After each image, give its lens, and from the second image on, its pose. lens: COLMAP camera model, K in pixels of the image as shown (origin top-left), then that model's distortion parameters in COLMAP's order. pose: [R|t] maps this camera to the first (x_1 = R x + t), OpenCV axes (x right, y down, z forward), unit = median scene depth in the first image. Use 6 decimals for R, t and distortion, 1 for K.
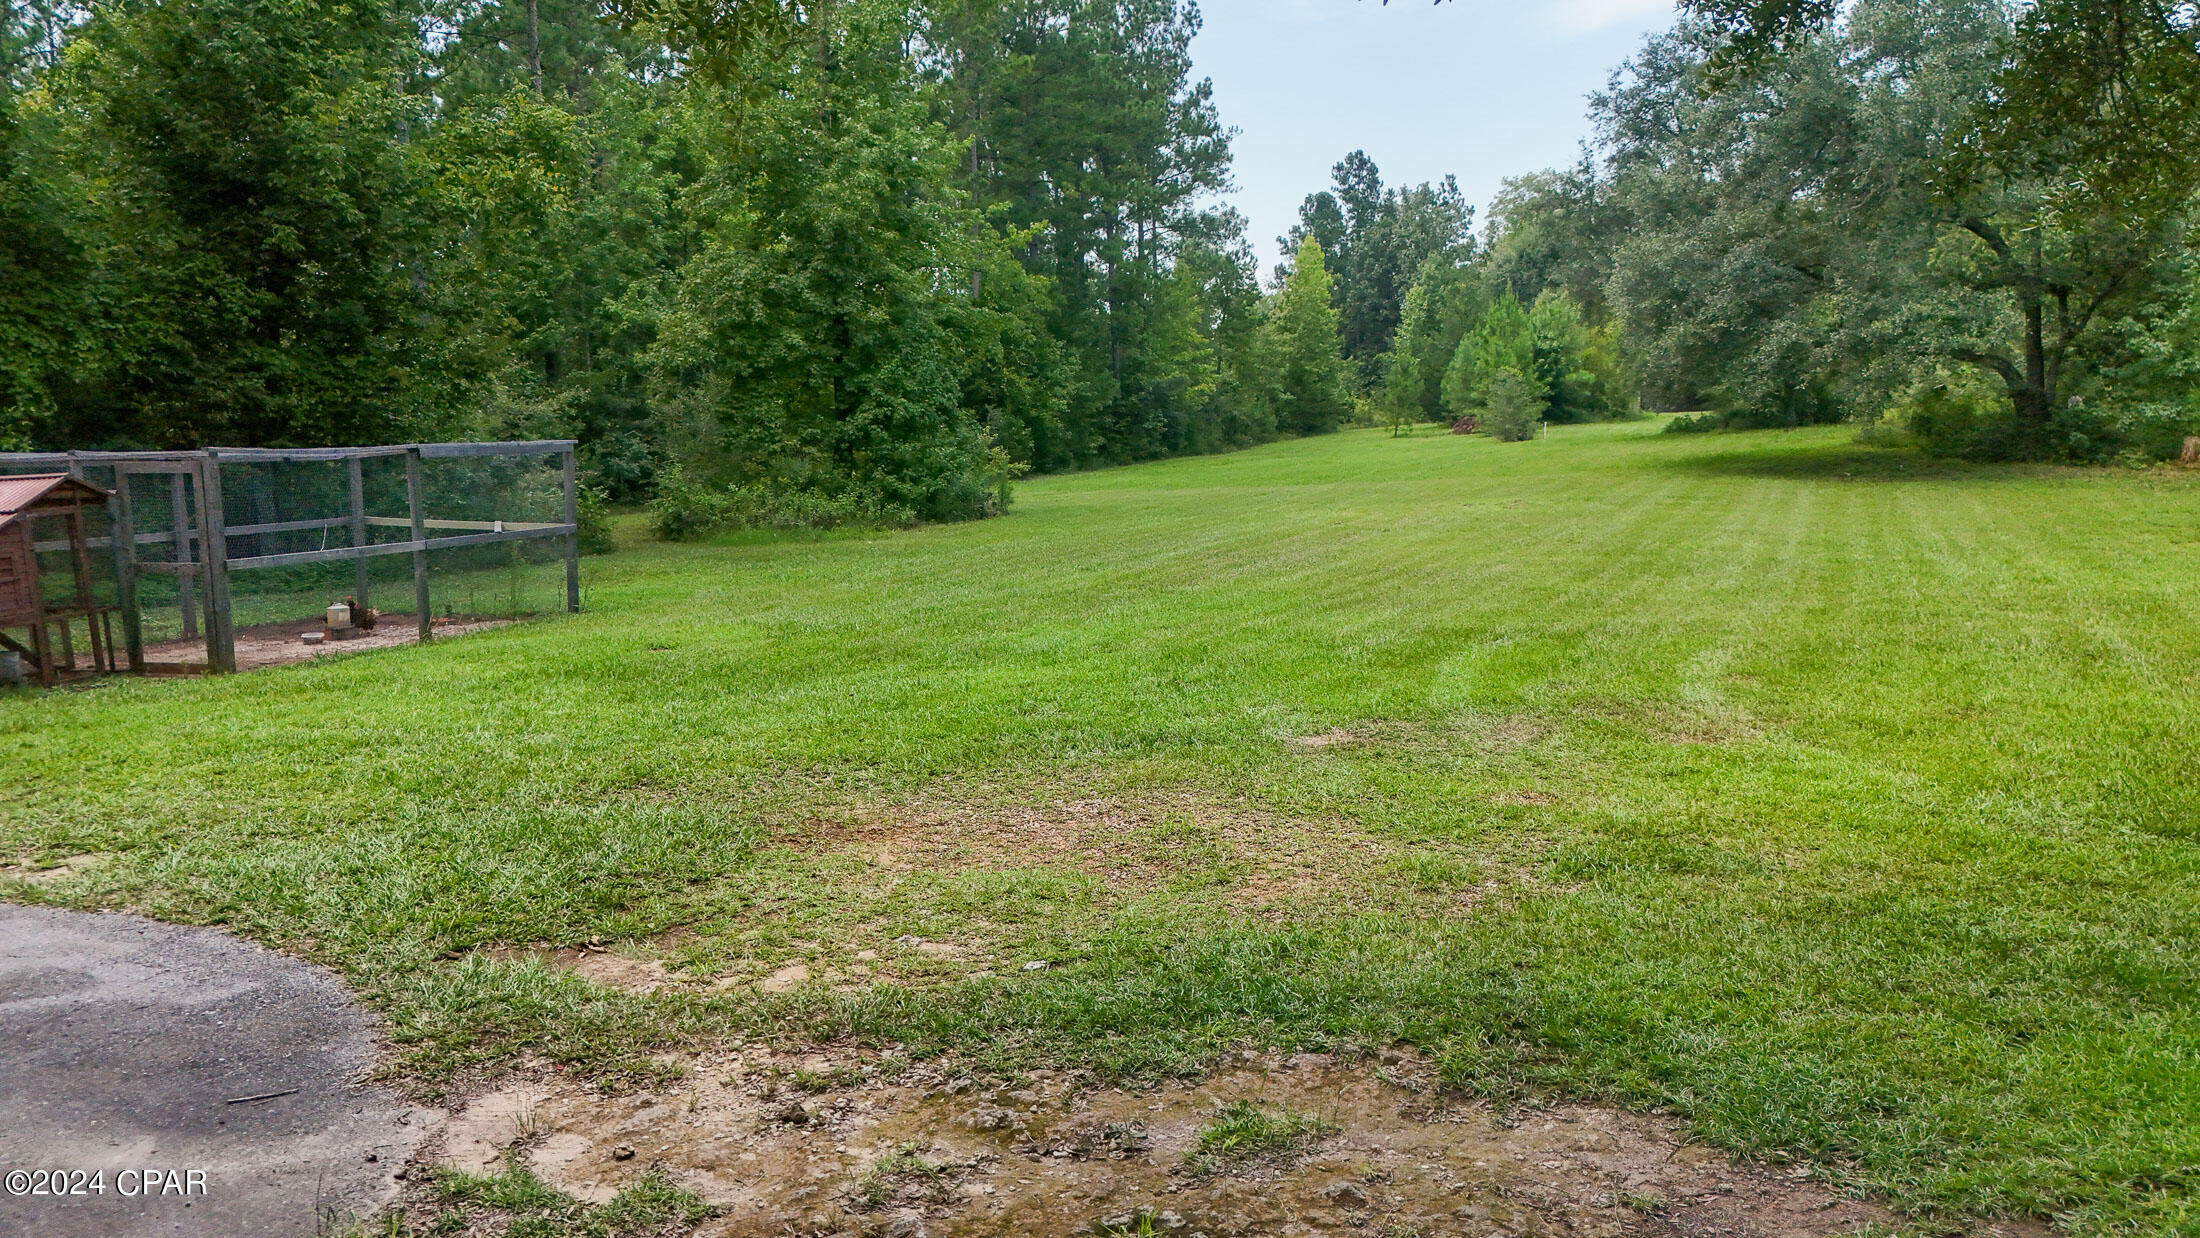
lens RADIAL K [[1533.8, 0, 1100.0], [0, 1533.8, 619.0], [0, 0, 1]] dist [0.124677, -0.251130]
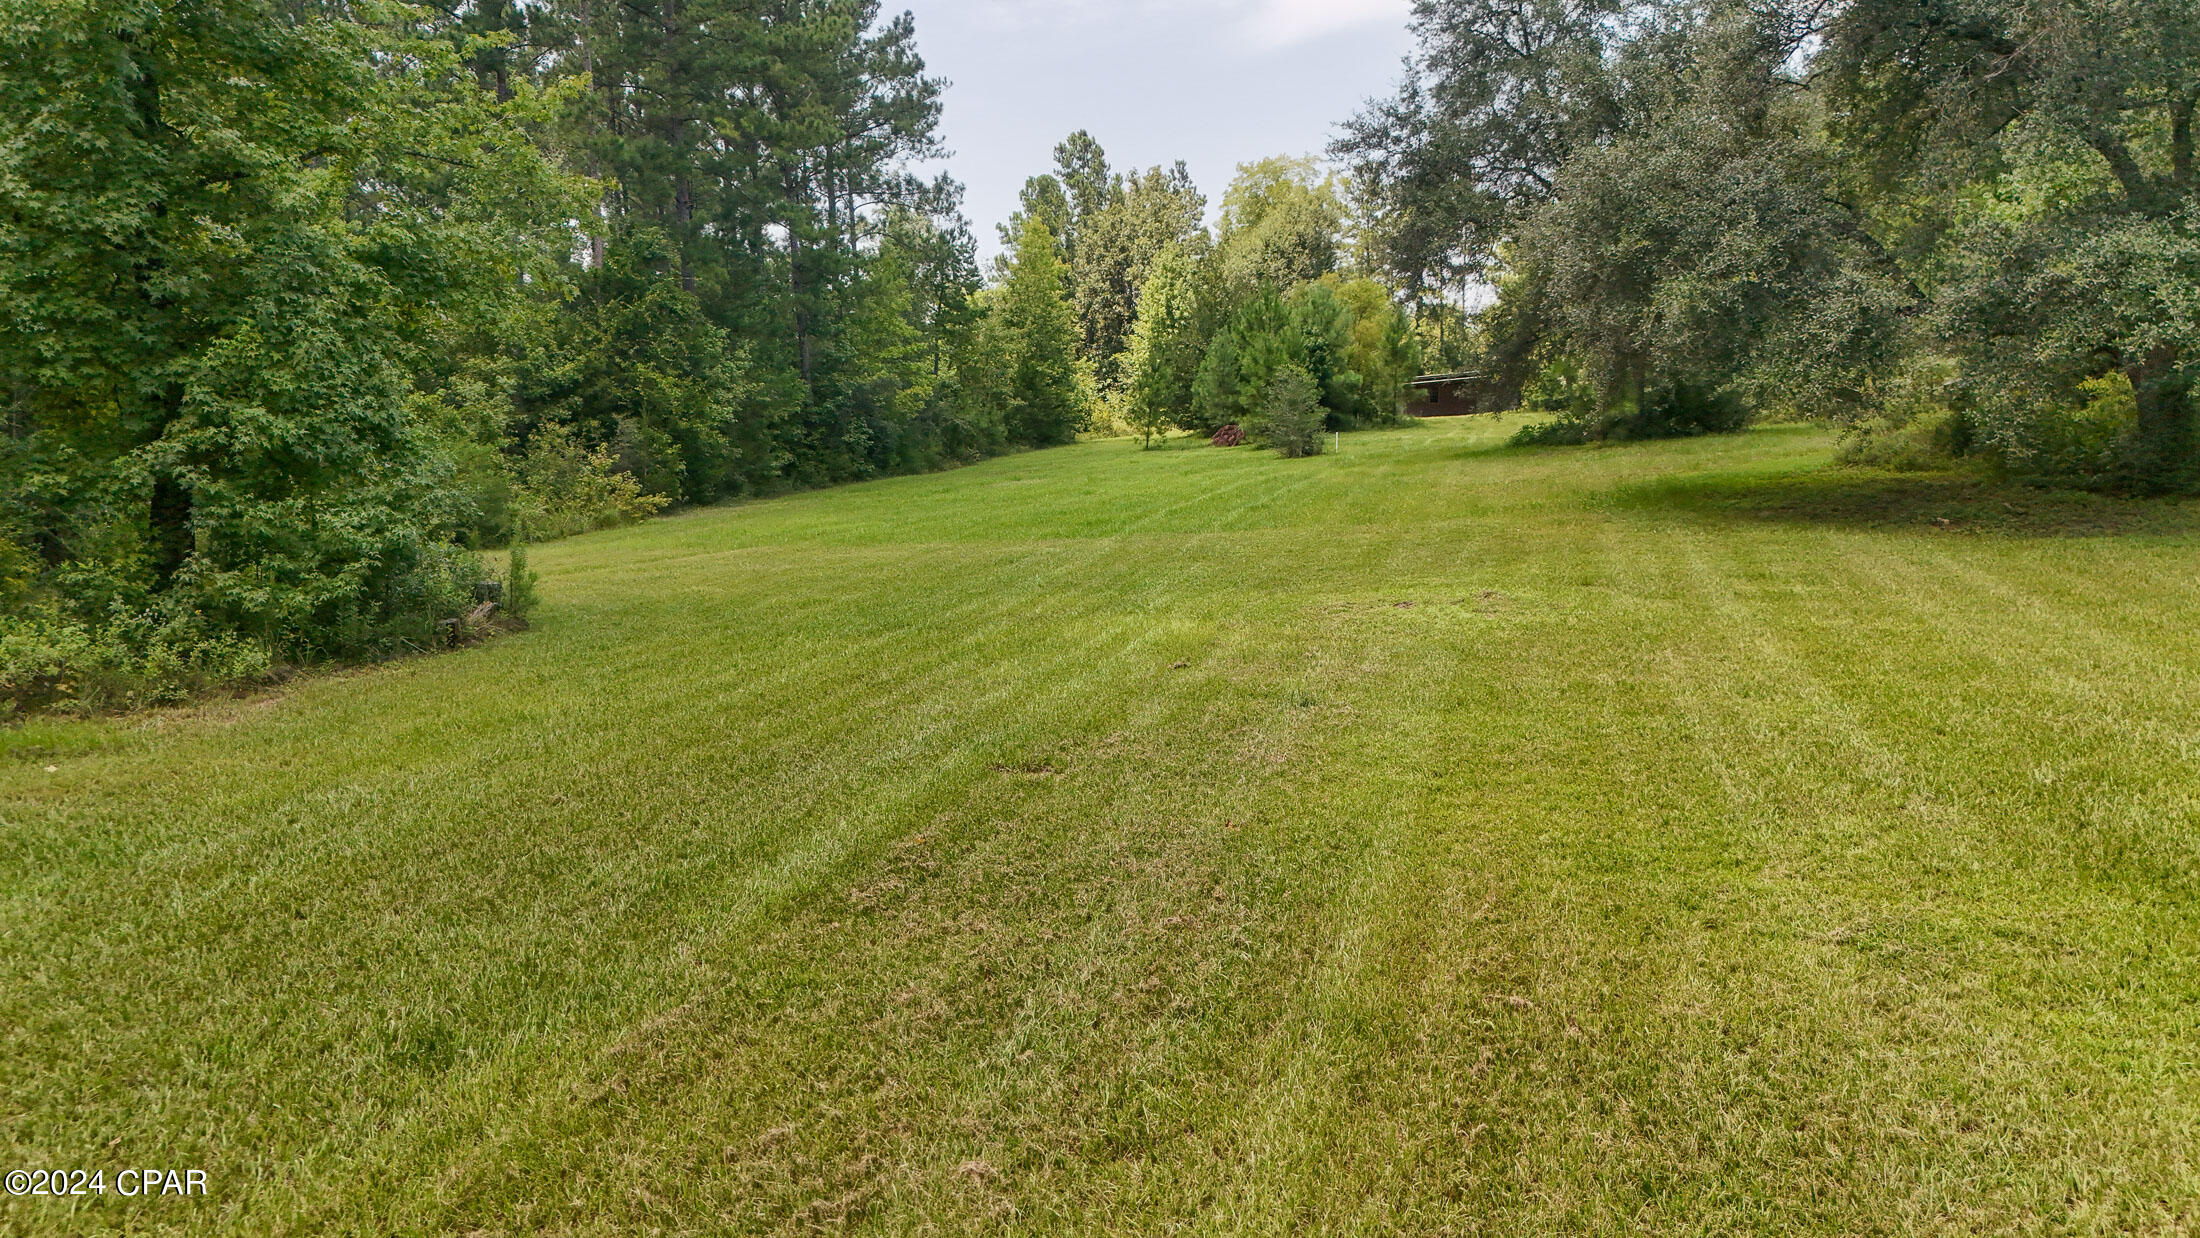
lens RADIAL K [[1533.8, 0, 1100.0], [0, 1533.8, 619.0], [0, 0, 1]] dist [0.124677, -0.251130]
pose [[0.984035, -0.031436, 0.175175, 0.014617], [0.032045, 0.999486, -0.000648, -0.024108], [-0.175065, 0.006251, 0.984537, 0.167582]]
